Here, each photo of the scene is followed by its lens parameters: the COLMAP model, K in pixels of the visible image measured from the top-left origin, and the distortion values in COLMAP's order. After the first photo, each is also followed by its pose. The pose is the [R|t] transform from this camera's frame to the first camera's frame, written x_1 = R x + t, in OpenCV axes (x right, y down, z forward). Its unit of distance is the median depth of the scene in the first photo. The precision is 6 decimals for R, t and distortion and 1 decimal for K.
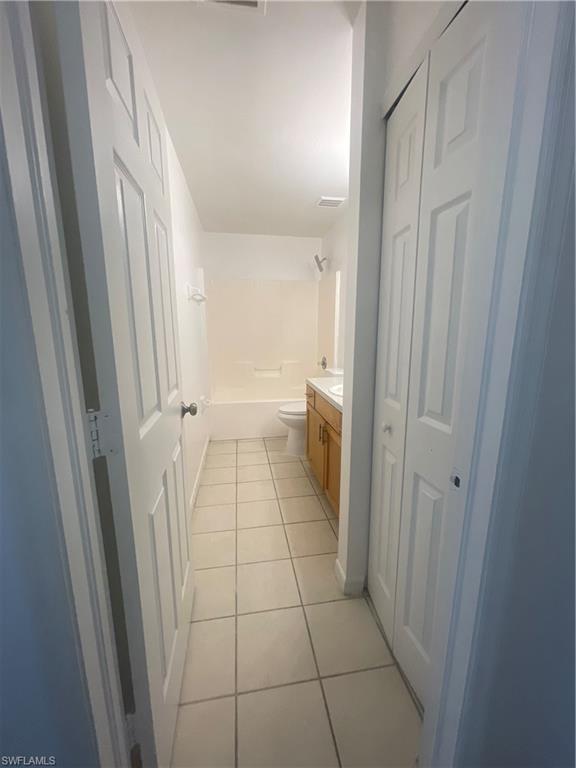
lens RADIAL K [[308.8, 0, 288.0], [0, 308.8, 384.0], [0, 0, 1]] dist [-0.000082, -0.000260]
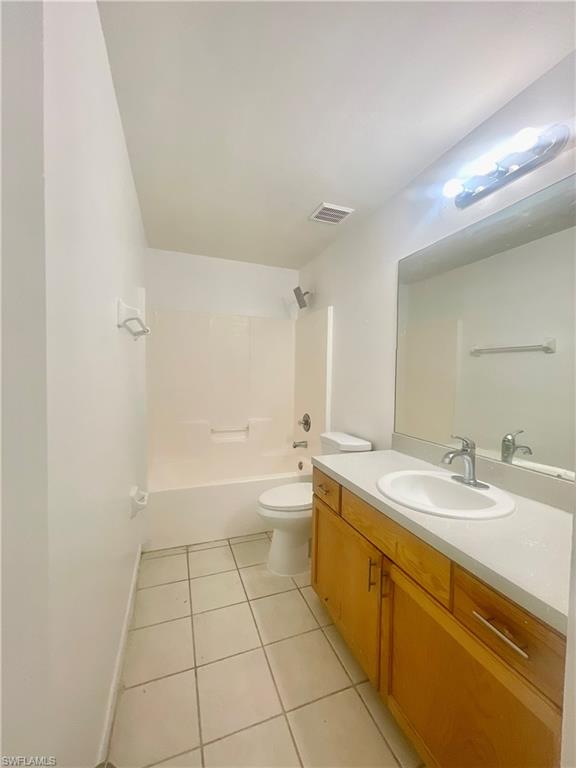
lens RADIAL K [[308.8, 0, 288.0], [0, 308.8, 384.0], [0, 0, 1]] dist [-0.000082, -0.000260]
pose [[0.981803, 0.010076, 0.189635, -0.095725], [0.019040, 0.988337, -0.151087, -0.060574], [-0.188945, 0.151948, 0.970161, 0.320028]]
